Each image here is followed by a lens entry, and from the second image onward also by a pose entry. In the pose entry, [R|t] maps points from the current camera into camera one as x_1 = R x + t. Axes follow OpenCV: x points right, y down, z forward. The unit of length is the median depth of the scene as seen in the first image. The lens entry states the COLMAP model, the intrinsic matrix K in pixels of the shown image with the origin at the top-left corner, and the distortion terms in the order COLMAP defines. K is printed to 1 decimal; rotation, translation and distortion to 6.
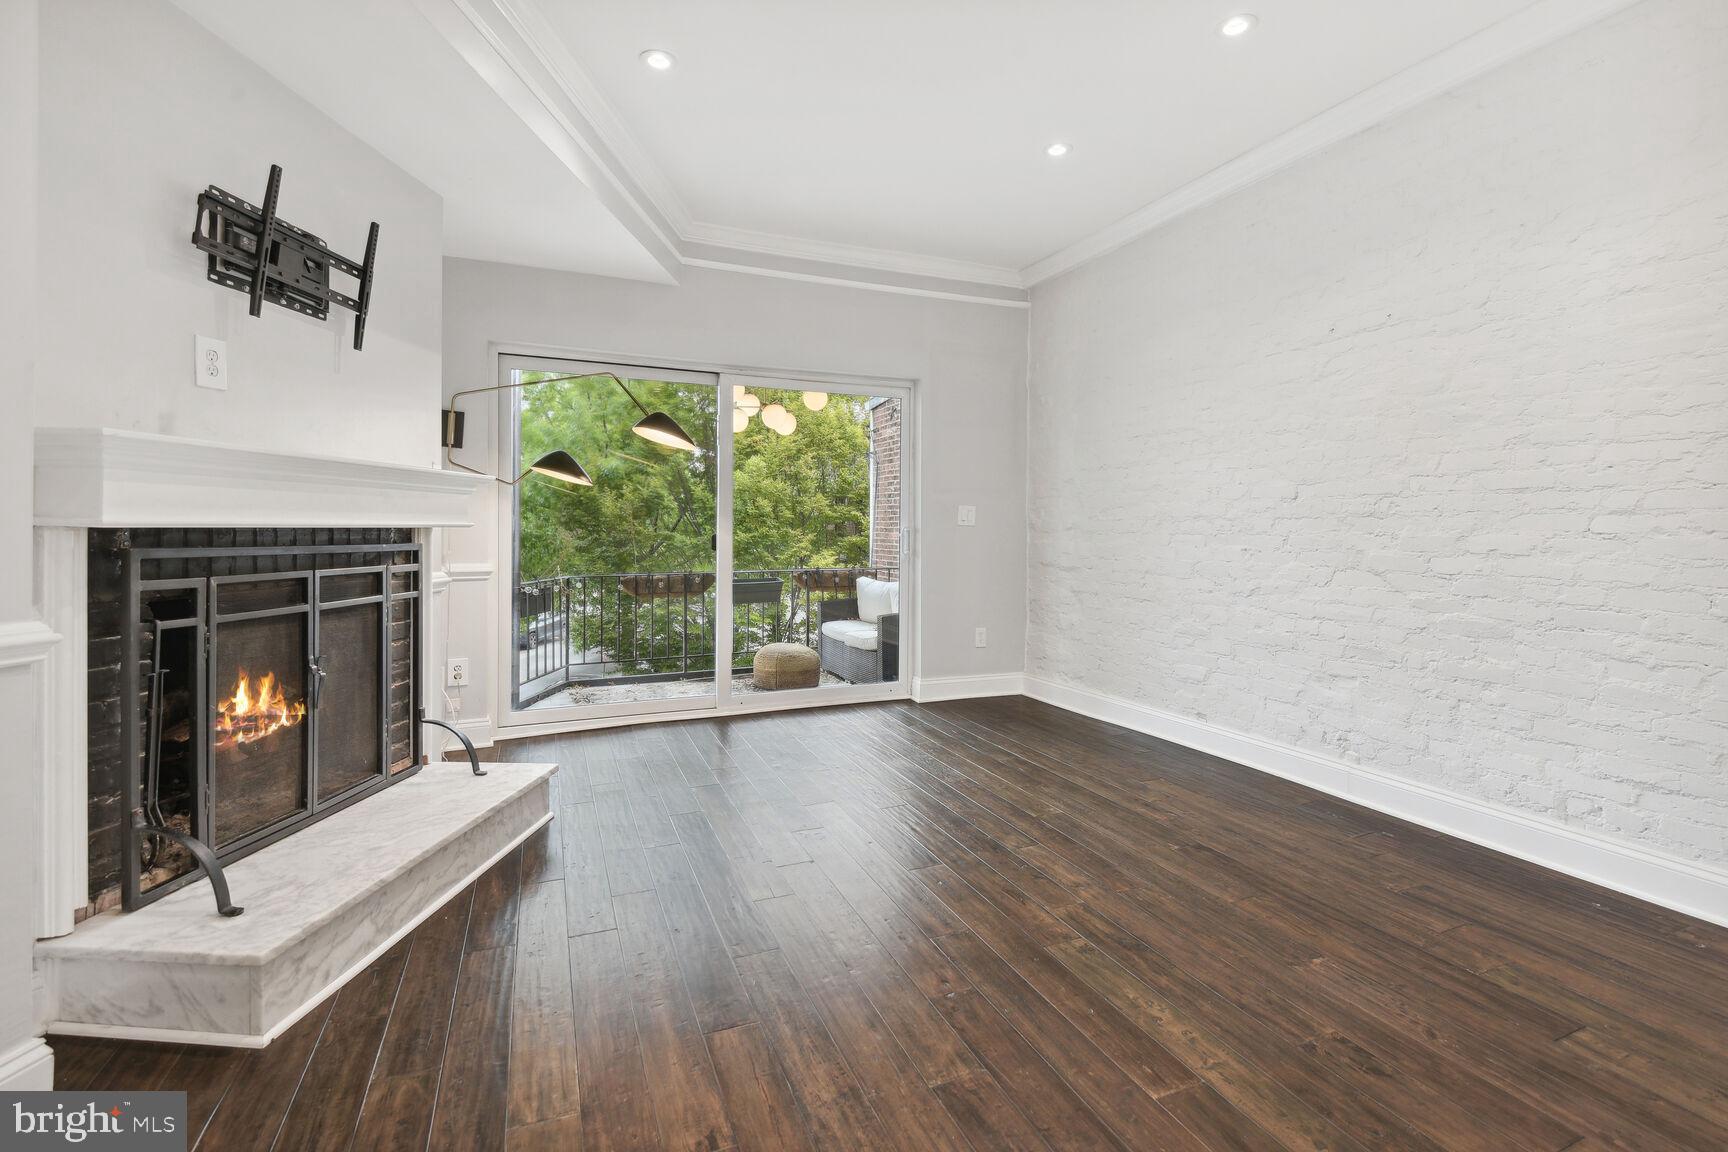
lens RADIAL K [[790.0, 0, 876.2], [0, 790.0, 537.5], [0, 0, 1]] dist [0.023559, -0.024238]
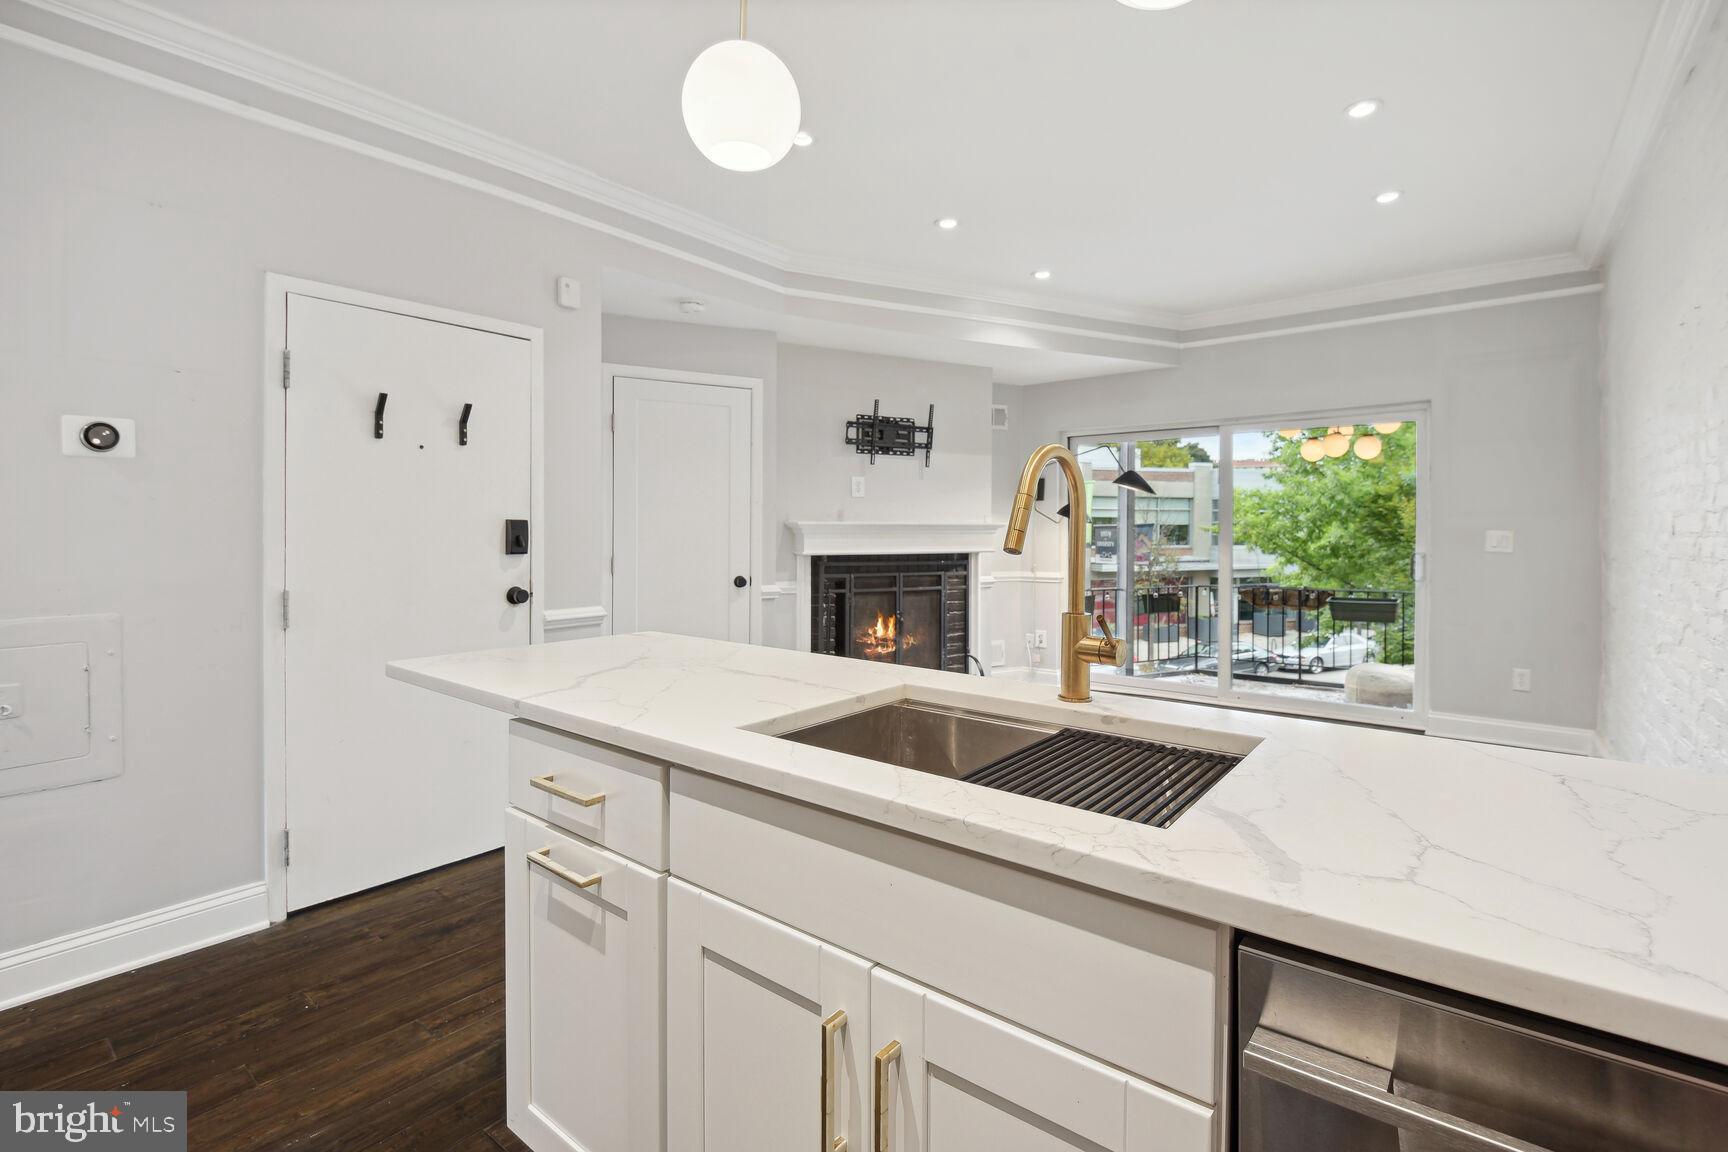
lens RADIAL K [[786.3, 0, 872.8], [0, 786.3, 532.4], [0, 0, 1]] dist [0.002798, -0.013079]
pose [[0.475936, -0.002991, -0.879475, 1.006091], [-0.007884, 0.999940, -0.007667, -0.045592], [0.879445, 0.010582, 0.475883, -0.091548]]
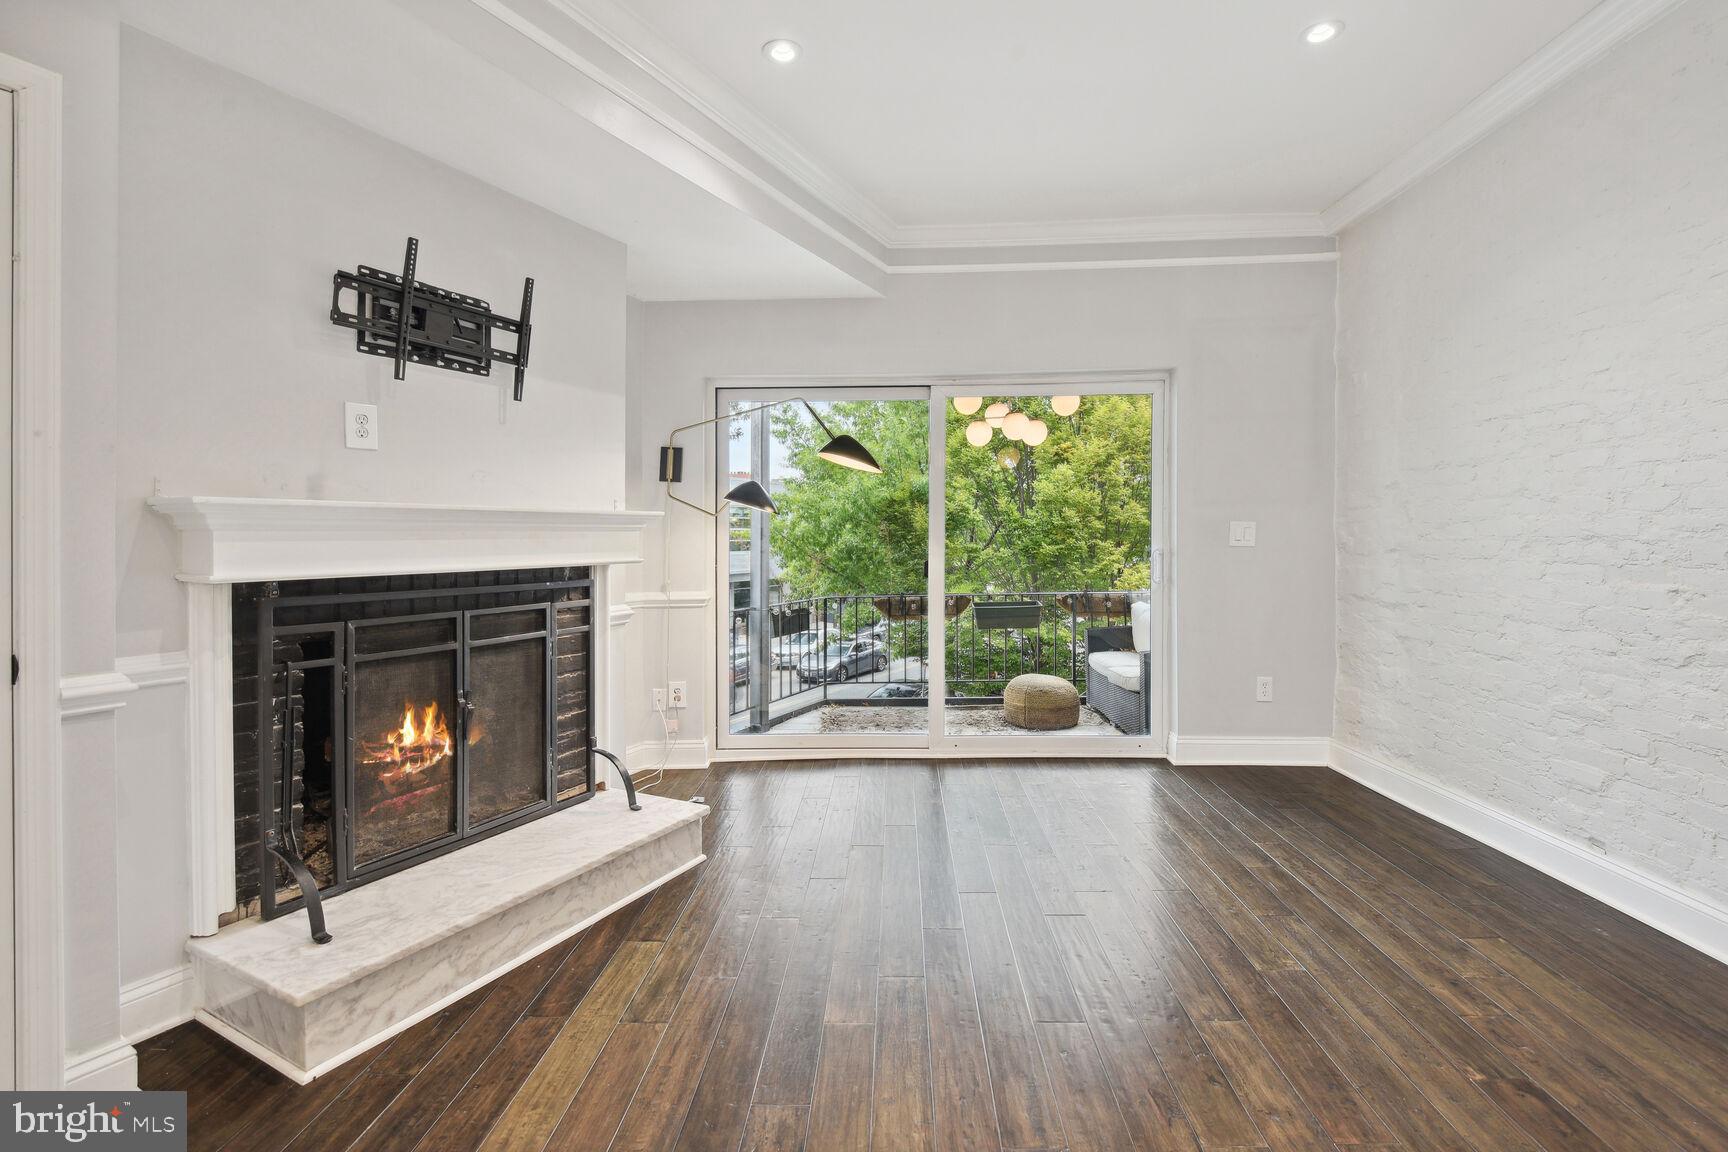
lens RADIAL K [[786.0, 0, 866.6], [0, 786.0, 546.1], [0, 0, 1]] dist [0.021000, -0.019356]
pose [[0.904085, -0.009382, -0.427249, 0.206335], [0.009951, 0.999950, -0.000903, -0.033347], [0.427236, -0.003435, 0.904134, 0.228836]]
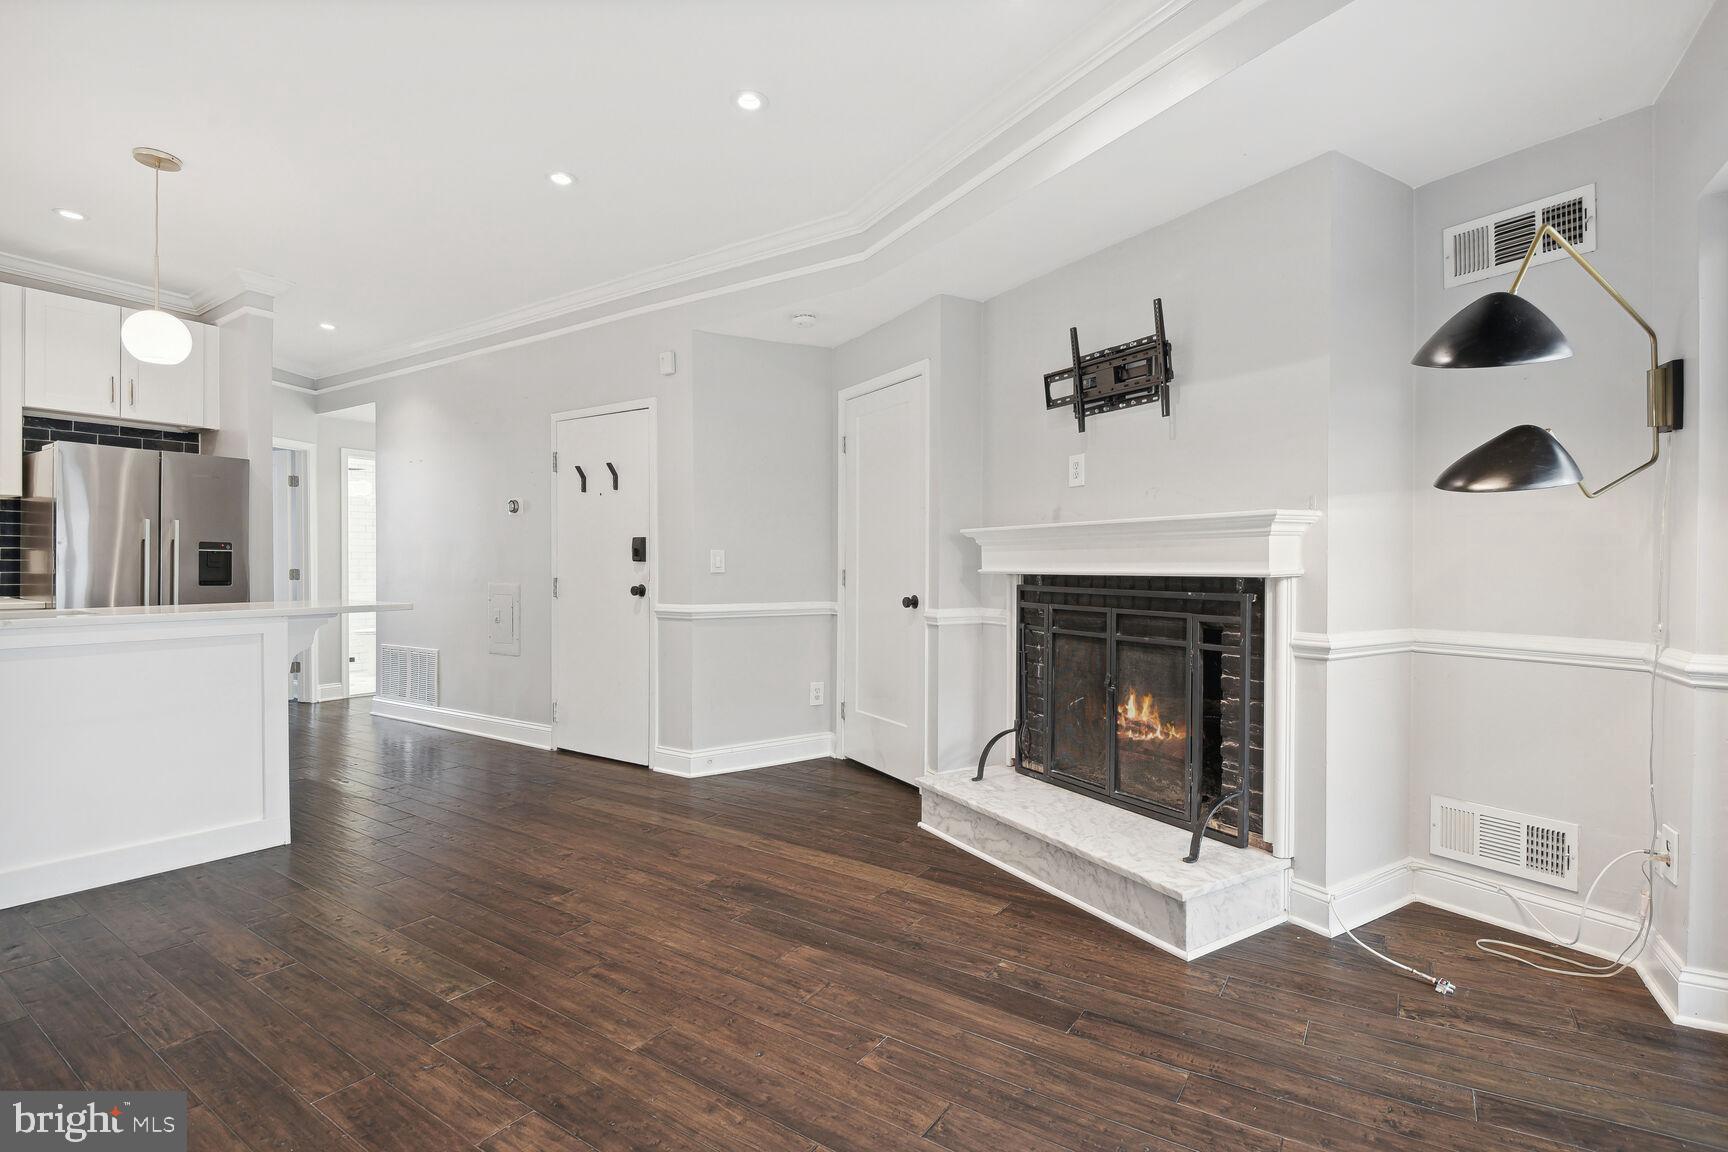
lens RADIAL K [[797.6, 0, 884.1], [0, 797.6, 565.4], [0, 0, 1]] dist [0.002121, -0.018364]
pose [[-0.825973, -0.006813, -0.563668, 0.282974], [-0.012188, 0.999909, 0.005774, -0.026238], [0.563578, 0.011639, -0.825981, 1.591736]]
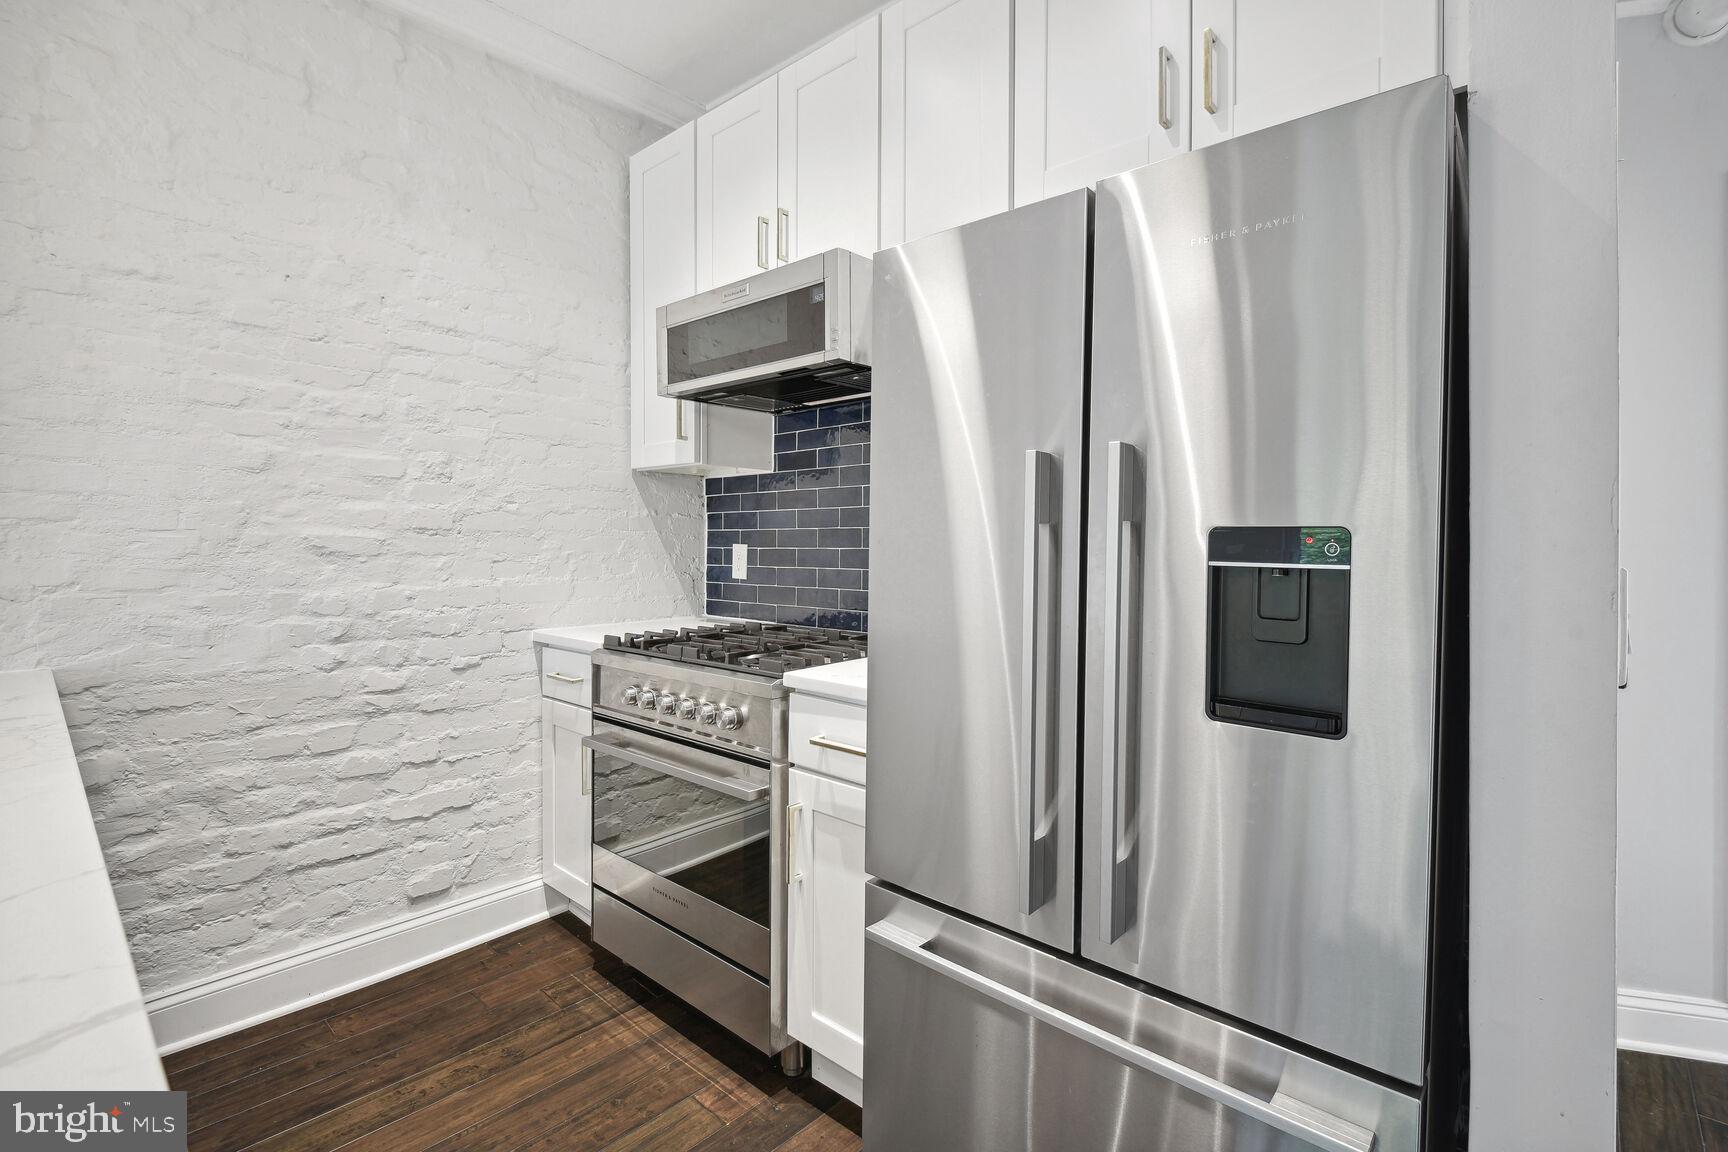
lens RADIAL K [[787.8, 0, 882.9], [0, 787.8, 549.0], [0, 0, 1]] dist [0.000529, -0.013107]
pose [[-0.426416, -0.011252, 0.904457, 0.259448], [0.003563, 0.999894, 0.014119, -0.042747], [-0.904520, 0.009243, -0.426331, -0.124189]]
